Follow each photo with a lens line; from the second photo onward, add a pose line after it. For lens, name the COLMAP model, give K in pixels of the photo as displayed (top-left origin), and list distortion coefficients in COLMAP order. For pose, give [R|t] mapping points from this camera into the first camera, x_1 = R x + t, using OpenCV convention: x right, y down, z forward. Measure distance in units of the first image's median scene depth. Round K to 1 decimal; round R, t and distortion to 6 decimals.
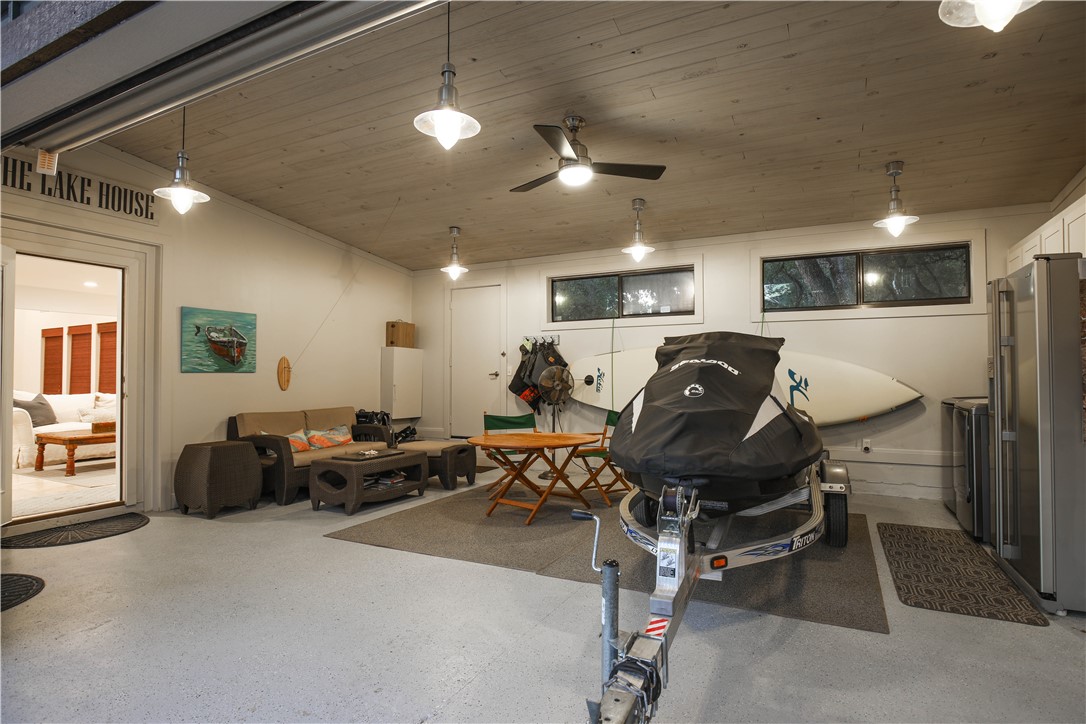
lens RADIAL K [[555.9, 0, 544.5], [0, 555.9, 361.5], [0, 0, 1]] dist [-0.004485, -0.000053]
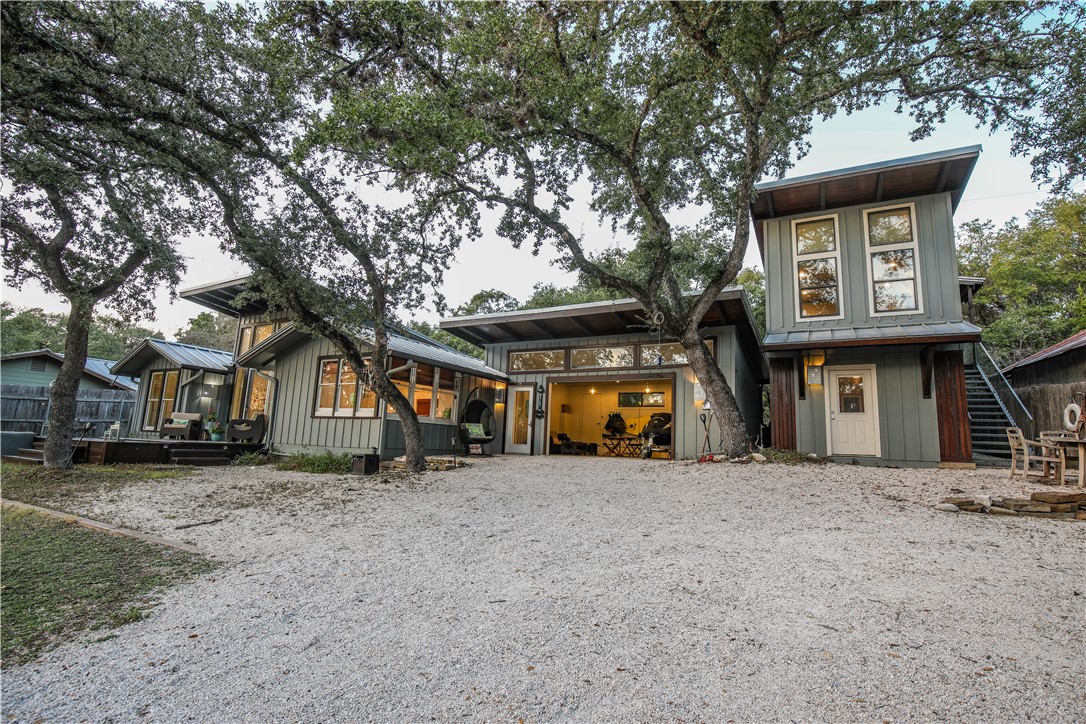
lens RADIAL K [[499.2, 0, 544.3], [0, 499.2, 366.9], [0, 0, 1]] dist [-0.015897, 0.004222]
pose [[0.998495, 0.038231, -0.039314, -0.316562], [-0.042941, 0.990983, -0.126920, 0.081984], [0.034107, 0.128418, 0.991134, -1.879789]]
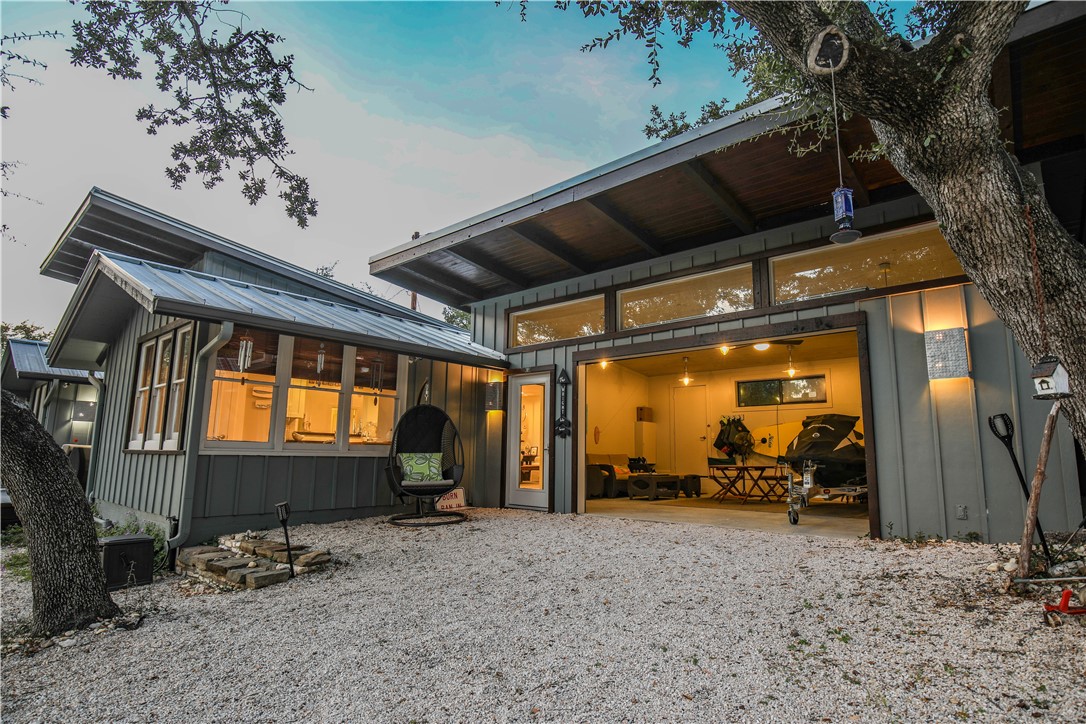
lens RADIAL K [[555.9, 0, 552.7], [0, 555.9, 367.9], [0, 0, 1]] dist [-0.004485, -0.000053]
pose [[0.972519, -0.022386, -0.231745, -0.152851], [-0.007184, 0.992008, -0.125972, 0.031712], [0.232713, 0.124175, 0.964586, -0.849738]]
